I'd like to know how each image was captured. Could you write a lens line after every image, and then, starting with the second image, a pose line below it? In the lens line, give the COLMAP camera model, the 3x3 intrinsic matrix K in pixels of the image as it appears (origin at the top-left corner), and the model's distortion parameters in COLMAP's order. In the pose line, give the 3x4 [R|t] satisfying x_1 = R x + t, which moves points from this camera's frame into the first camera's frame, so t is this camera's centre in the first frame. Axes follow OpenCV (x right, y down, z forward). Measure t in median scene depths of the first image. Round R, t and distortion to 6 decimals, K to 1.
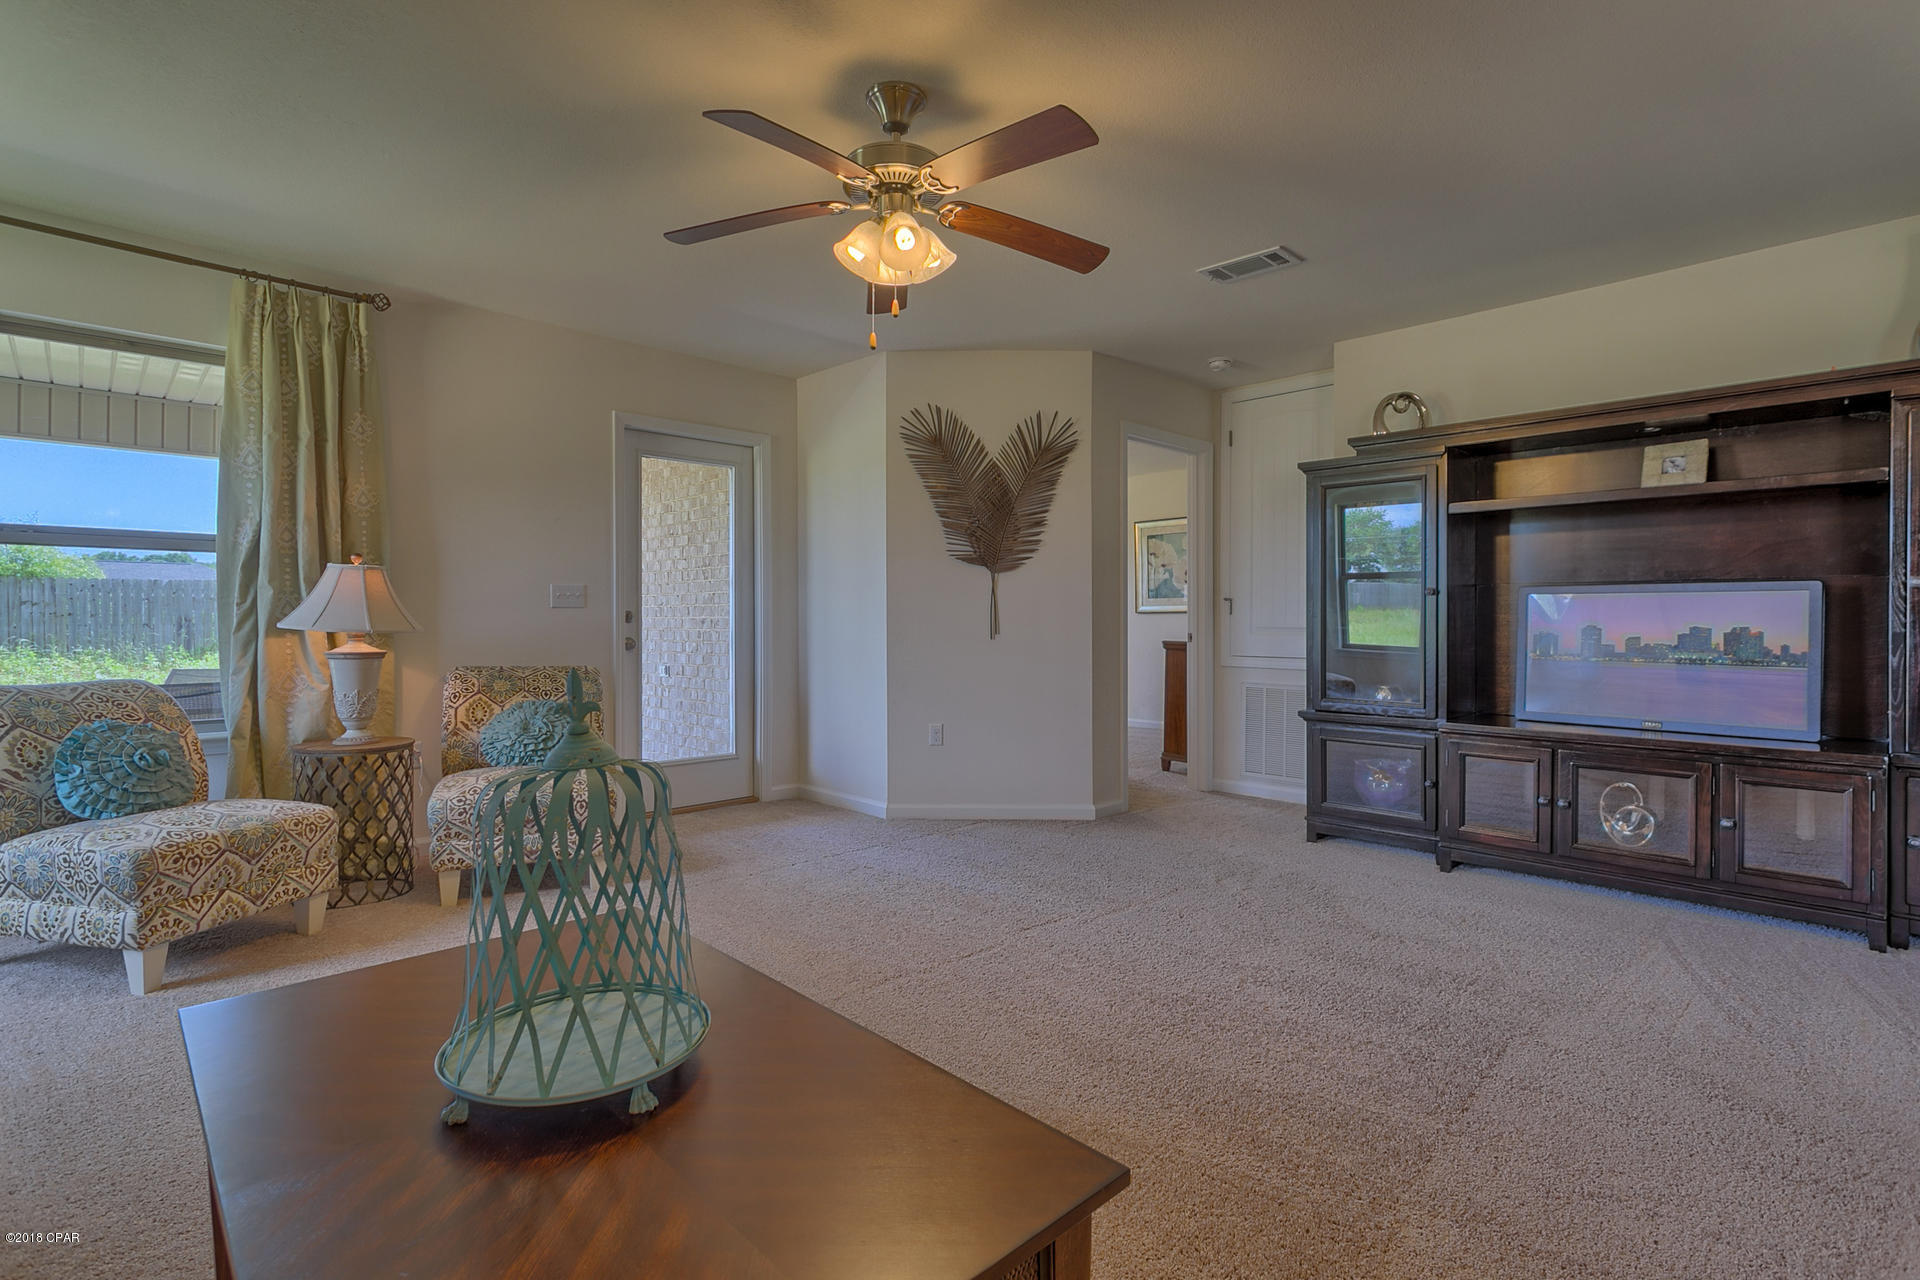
lens RADIAL K [[915.5, 0, 938.1], [0, 915.5, 625.6], [0, 0, 1]] dist [0.003396, 0.001779]
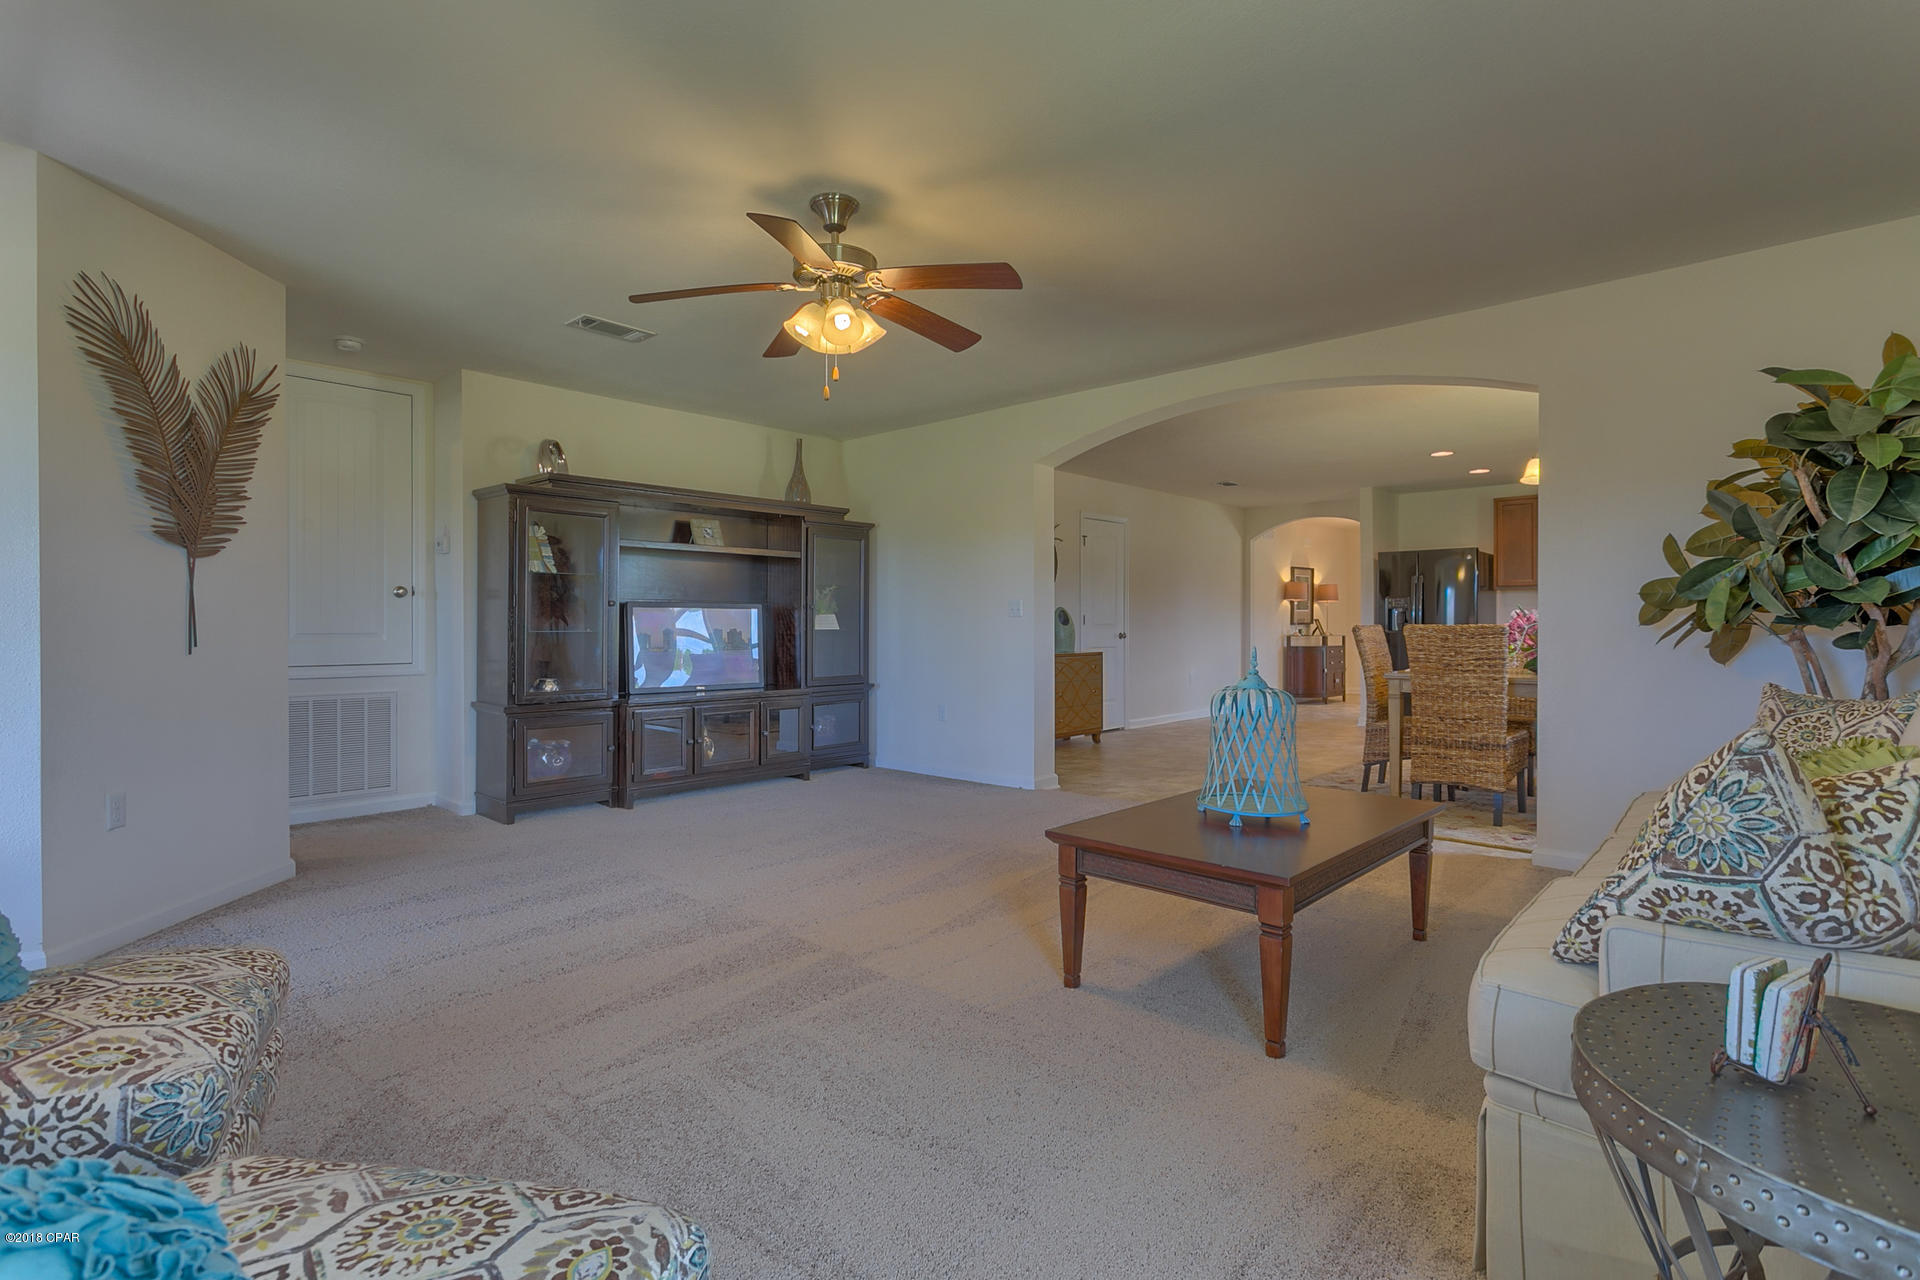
lens RADIAL K [[915.5, 0, 967.1], [0, 915.5, 628.0], [0, 0, 1]] dist [0.003396, 0.001779]
pose [[-0.072245, -0.003986, 0.997379, -0.774137], [0.008220, 0.999956, 0.004591, -0.003404], [-0.997353, 0.008530, -0.072209, 0.543535]]
